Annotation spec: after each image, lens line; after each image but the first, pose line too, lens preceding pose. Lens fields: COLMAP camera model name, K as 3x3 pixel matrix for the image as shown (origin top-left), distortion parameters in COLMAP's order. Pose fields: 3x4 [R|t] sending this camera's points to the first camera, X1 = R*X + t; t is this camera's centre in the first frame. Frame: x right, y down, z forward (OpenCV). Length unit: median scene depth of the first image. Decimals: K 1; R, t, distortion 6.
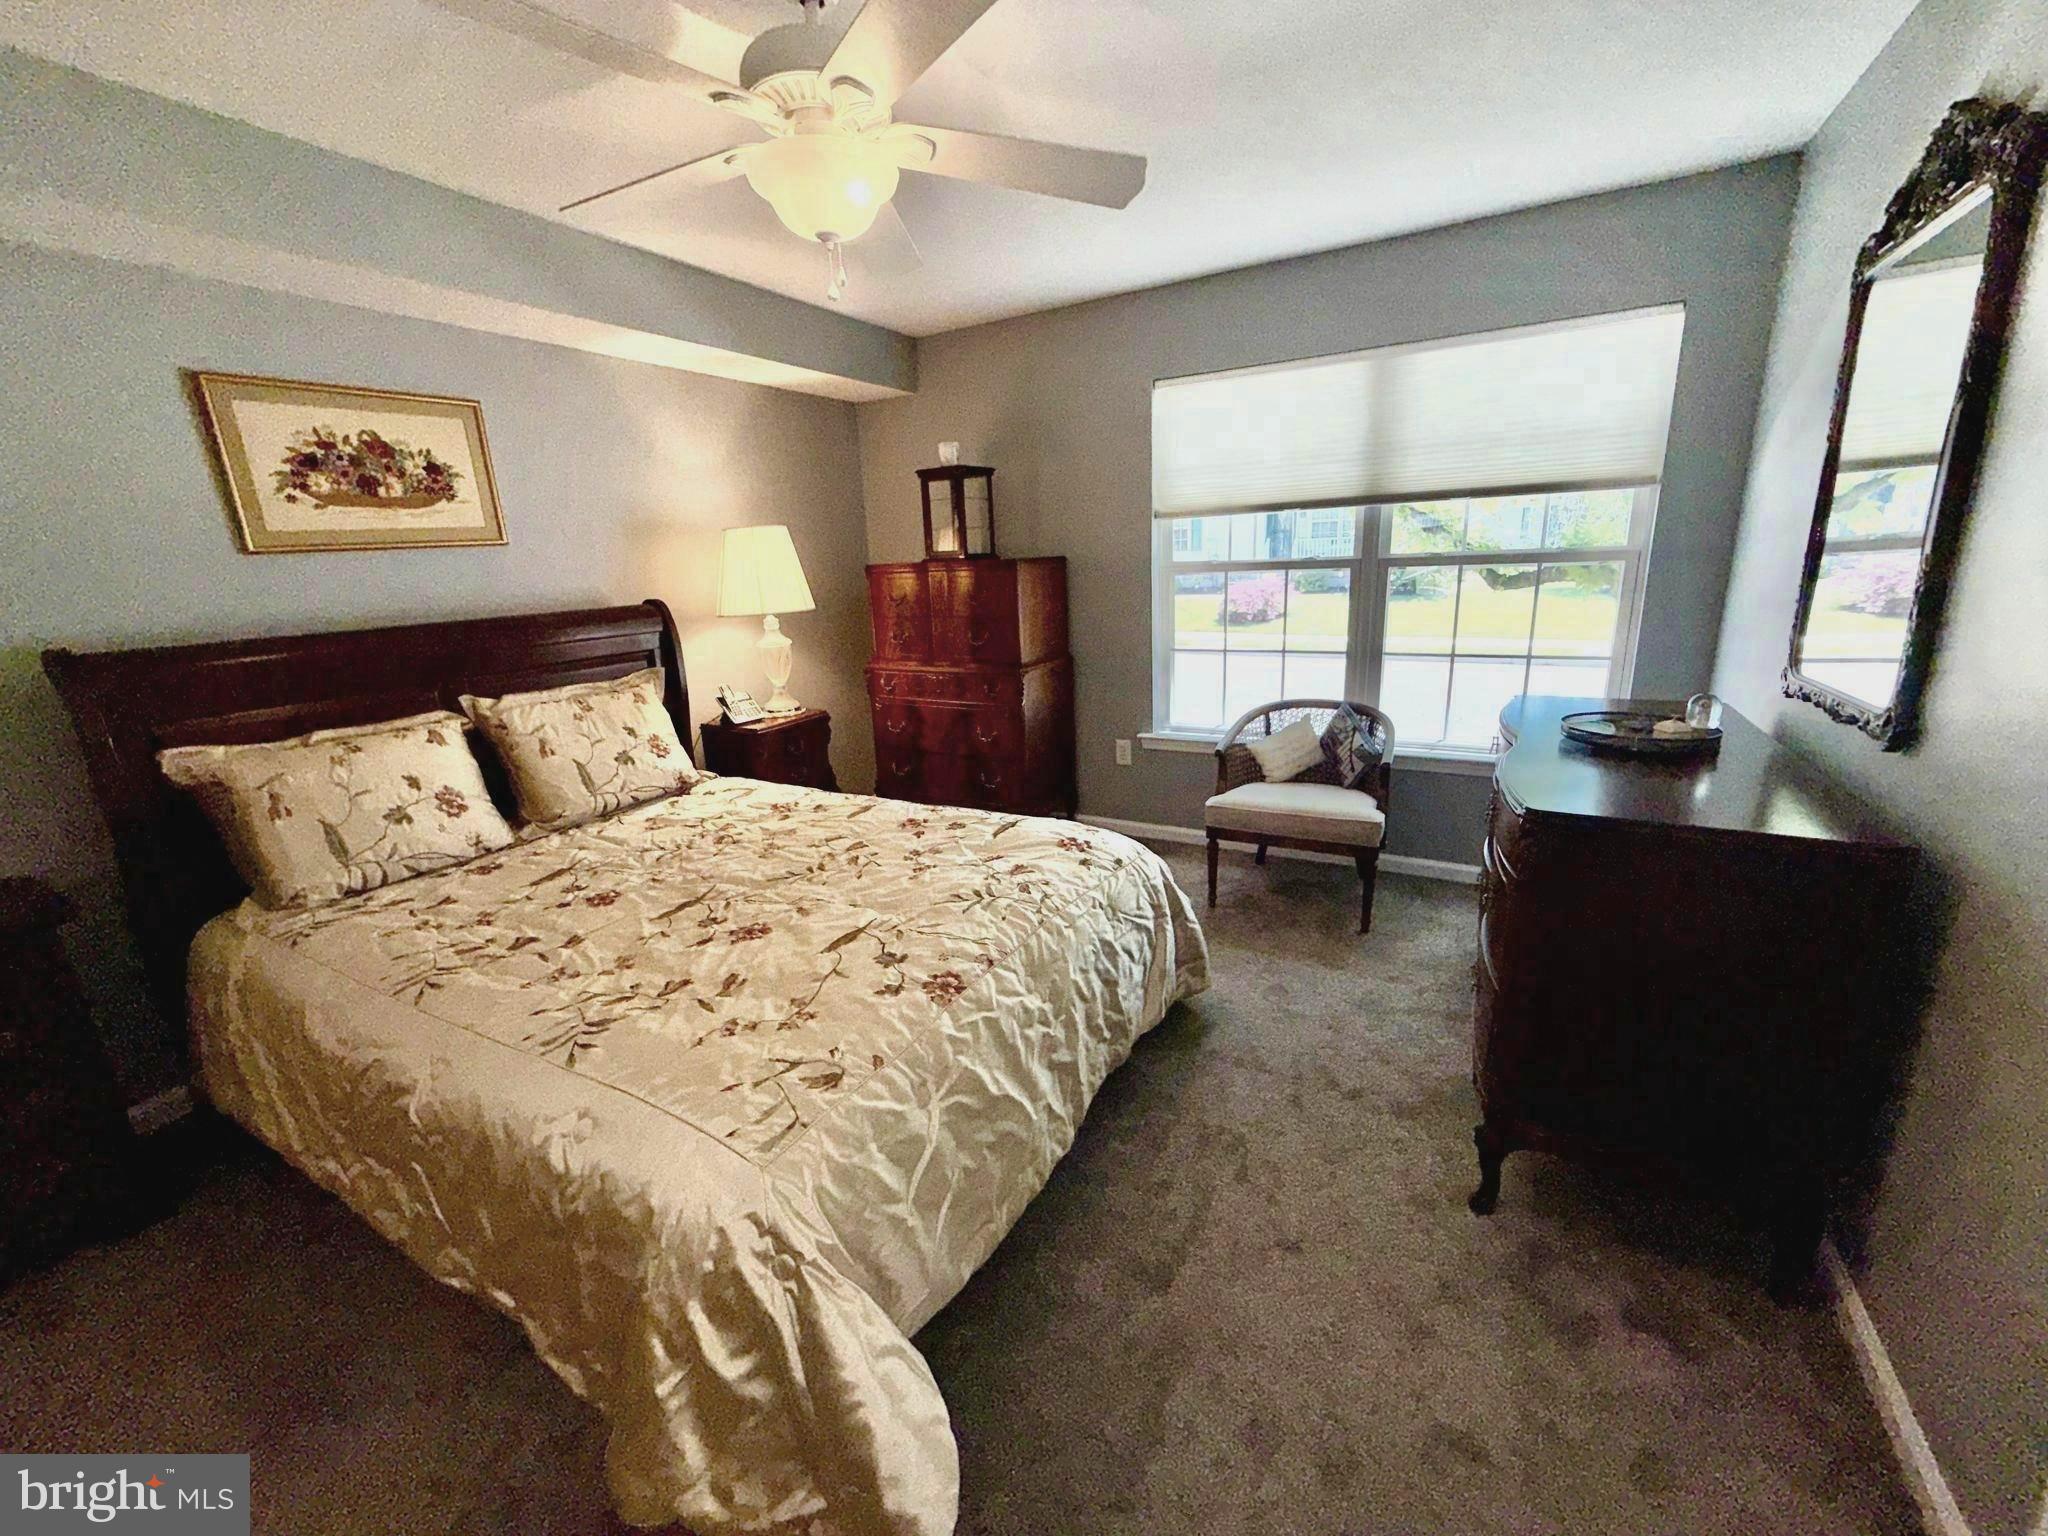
lens RADIAL K [[822.0, 0, 1022.8], [0, 822.0, 765.3], [0, 0, 1]] dist [-0.001857, 0.000169]
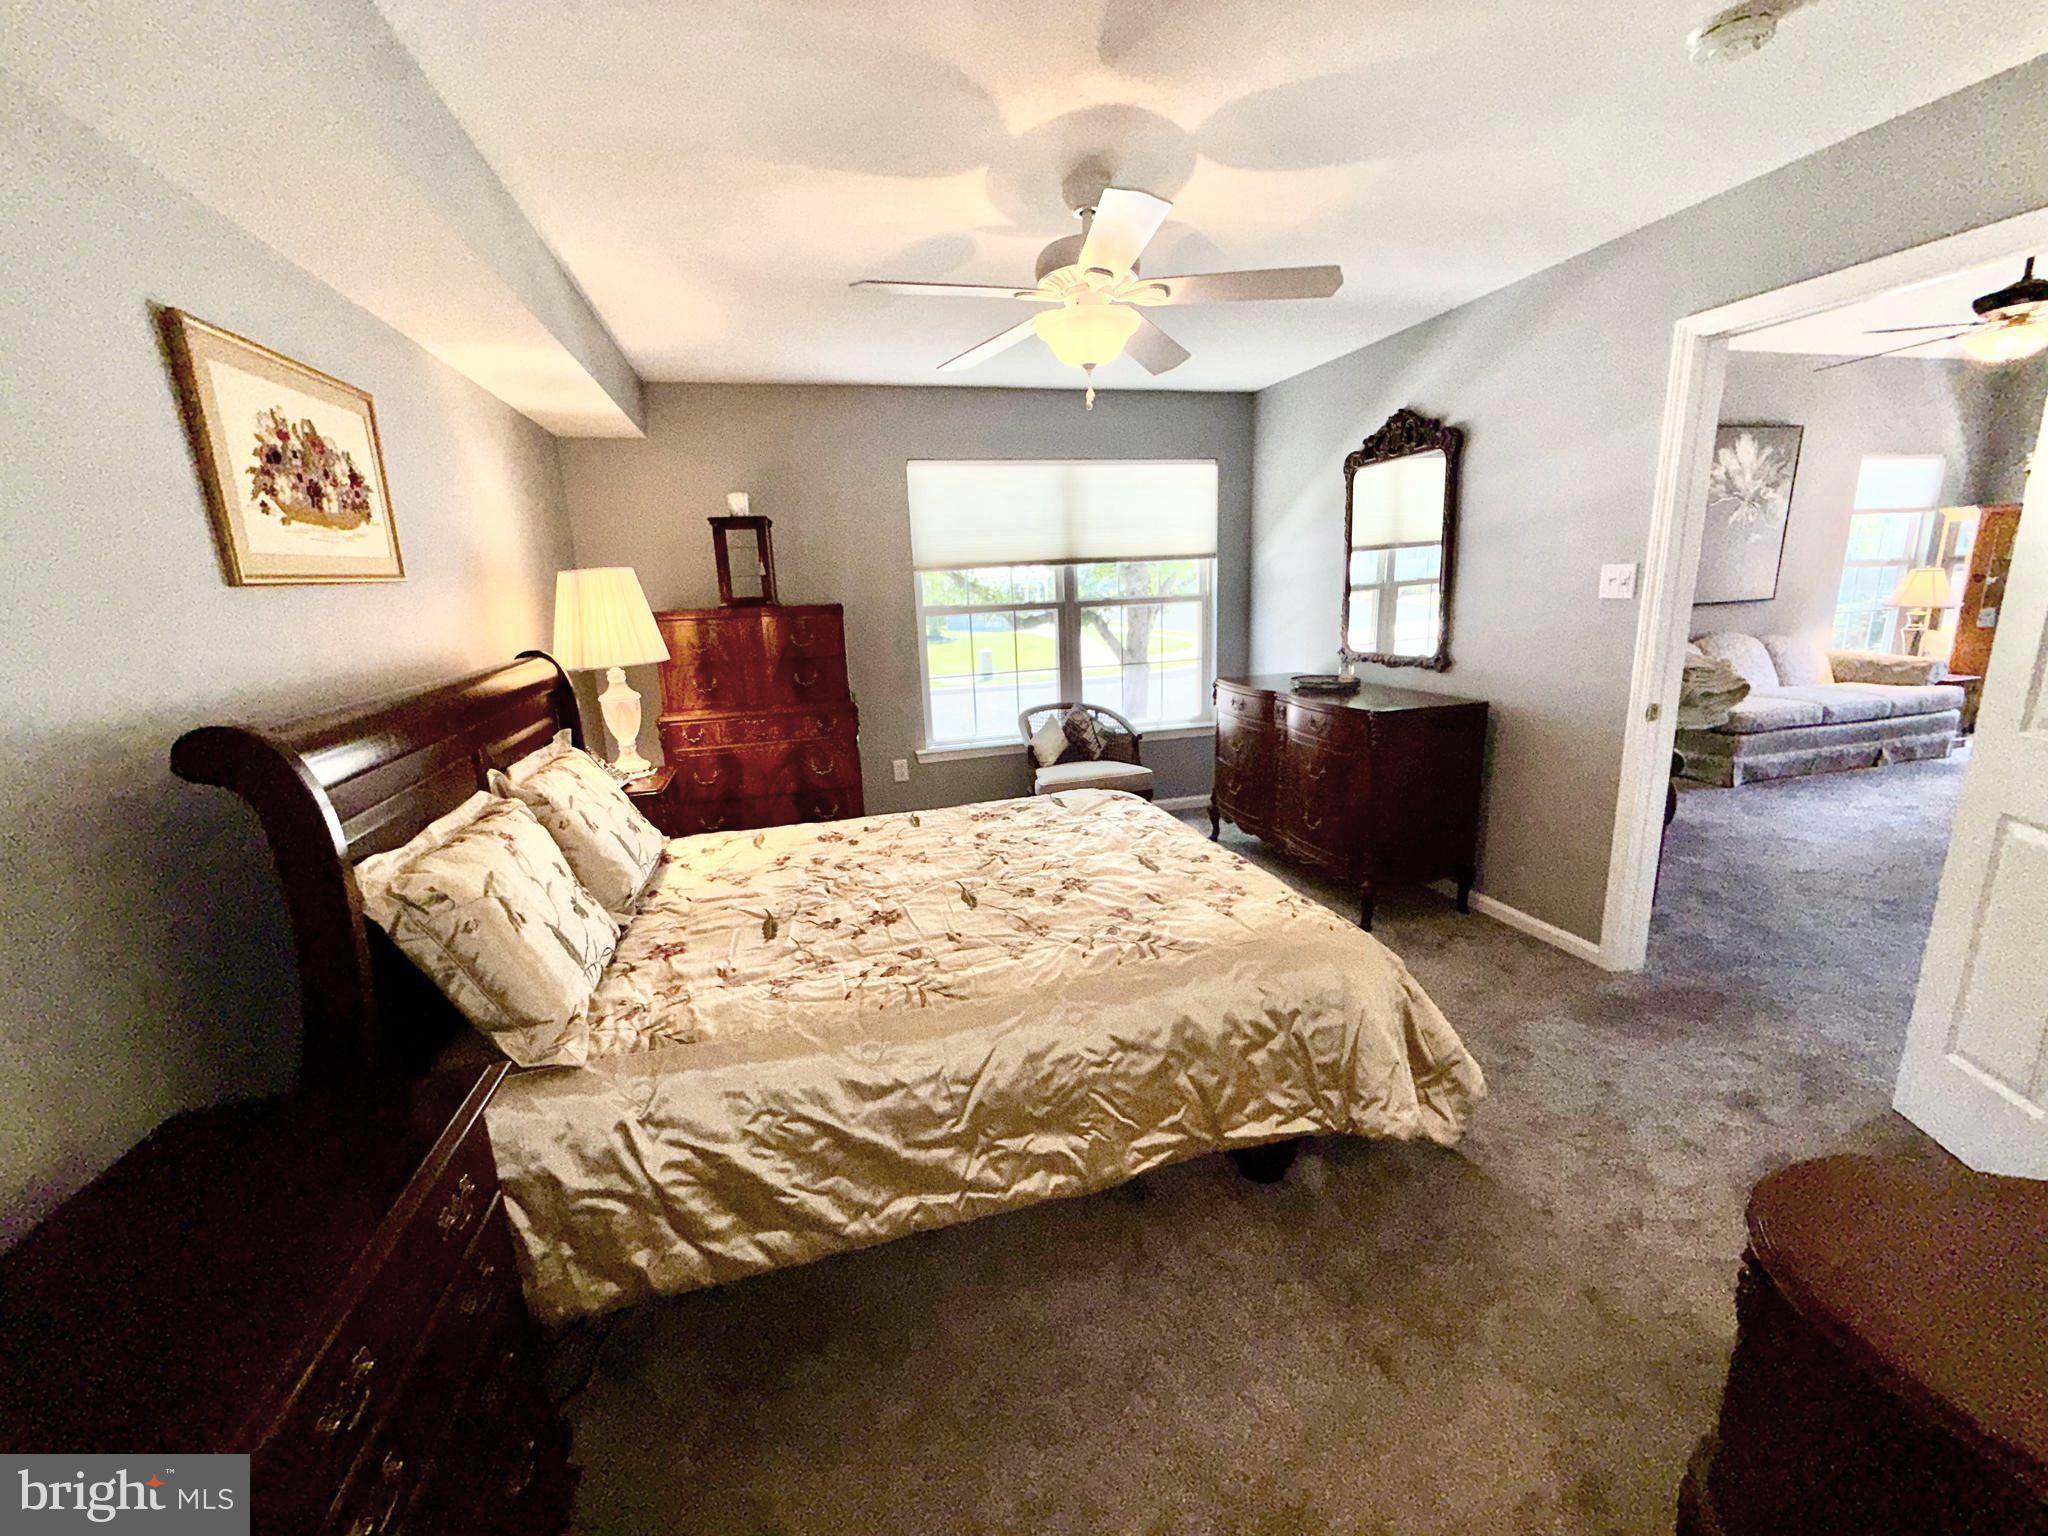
lens RADIAL K [[822.0, 0, 1020.7], [0, 822.0, 767.4], [0, 0, 1]] dist [-0.001857, 0.000169]
pose [[0.701380, -0.143508, 0.698192, -0.881223], [0.190638, 0.981607, 0.010254, -0.000170], [-0.686821, 0.125910, 0.715838, 0.098119]]
